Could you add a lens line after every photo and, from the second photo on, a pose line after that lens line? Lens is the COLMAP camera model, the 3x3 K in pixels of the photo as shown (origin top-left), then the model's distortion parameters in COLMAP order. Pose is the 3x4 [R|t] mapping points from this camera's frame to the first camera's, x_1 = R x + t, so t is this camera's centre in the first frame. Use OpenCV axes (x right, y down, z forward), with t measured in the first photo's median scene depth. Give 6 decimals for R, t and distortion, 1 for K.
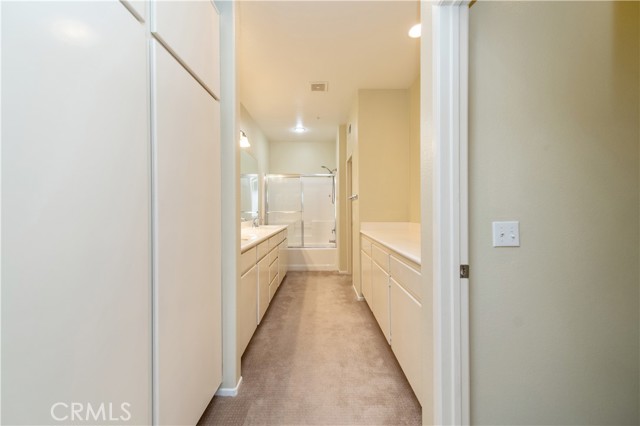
lens RADIAL K [[248.8, 0, 320.0], [0, 248.8, 213.0], [0, 0, 1]] dist [0.018231, -0.000066]
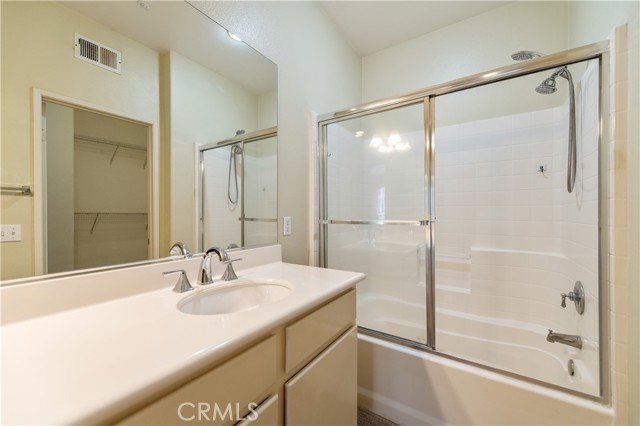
lens RADIAL K [[253.8, 0, 320.0], [0, 253.8, 213.0], [0, 0, 1]] dist [0.007089, -0.000125]
pose [[0.833684, 0.003407, -0.552231, -0.015673], [-0.006392, 0.999974, -0.003481, -0.014916], [0.552205, 0.006432, 0.833684, 0.703590]]
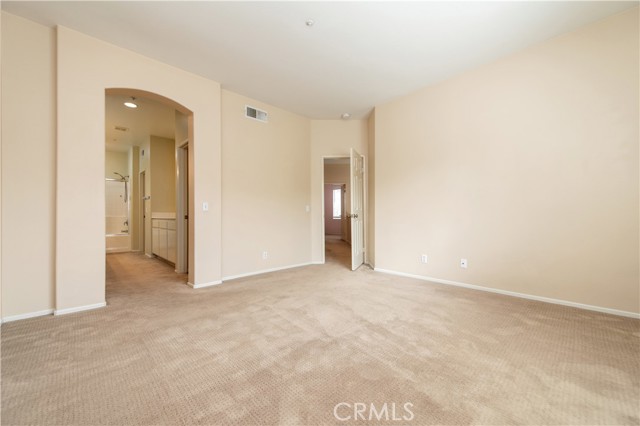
lens RADIAL K [[248.8, 0, 320.0], [0, 248.8, 213.0], [0, 0, 1]] dist [0.018231, -0.000066]
pose [[0.725539, 0.008365, 0.688130, -0.125473], [0.009034, 0.999724, -0.021678, 0.061379], [-0.688122, 0.021944, 0.725264, -0.714794]]
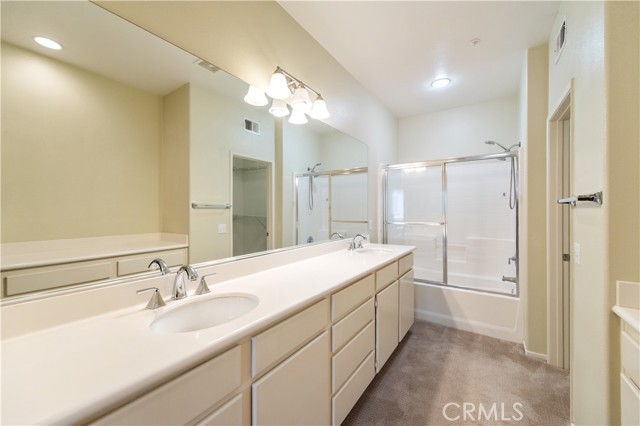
lens RADIAL K [[253.8, 0, 320.0], [0, 253.8, 213.0], [0, 0, 1]] dist [0.007089, -0.000125]
pose [[0.825611, 0.006695, -0.564200, 0.023988], [-0.007203, 0.999973, 0.001326, -0.029057], [0.564193, 0.002969, 0.825637, 0.350807]]
